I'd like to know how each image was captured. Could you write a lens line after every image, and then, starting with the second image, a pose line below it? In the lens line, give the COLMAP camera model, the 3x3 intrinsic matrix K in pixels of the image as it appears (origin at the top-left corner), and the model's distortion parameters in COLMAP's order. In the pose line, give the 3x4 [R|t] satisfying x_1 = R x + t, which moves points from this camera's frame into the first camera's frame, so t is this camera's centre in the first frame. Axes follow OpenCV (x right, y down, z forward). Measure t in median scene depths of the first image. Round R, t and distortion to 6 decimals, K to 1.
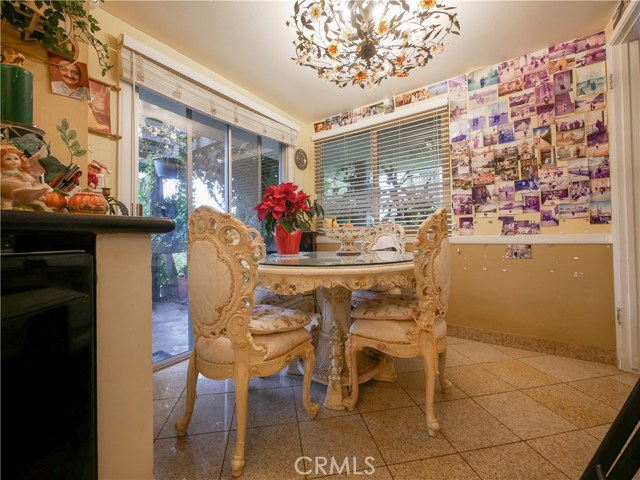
lens RADIAL K [[267.9, 0, 320.3], [0, 267.9, 233.6], [0, 0, 1]] dist [-0.006772, 0.000507]
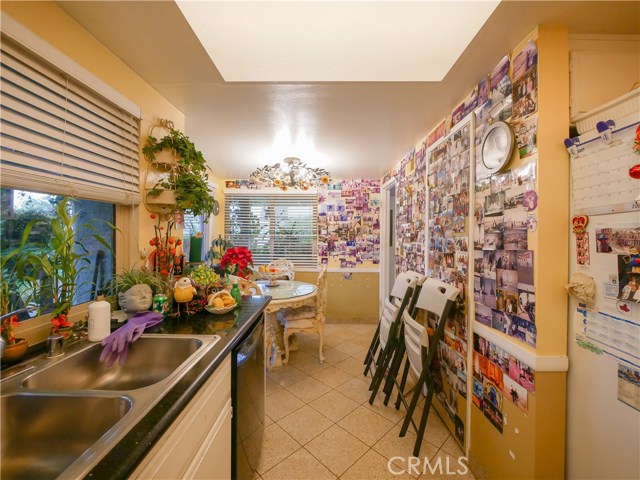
lens RADIAL K [[267.9, 0, 321.4], [0, 267.9, 237.9], [0, 0, 1]] dist [-0.006772, 0.000507]
pose [[0.830698, 0.017834, 0.556438, -0.570816], [-0.028359, 0.999545, 0.010301, -0.244000], [-0.556001, -0.024337, 0.830825, -0.591168]]
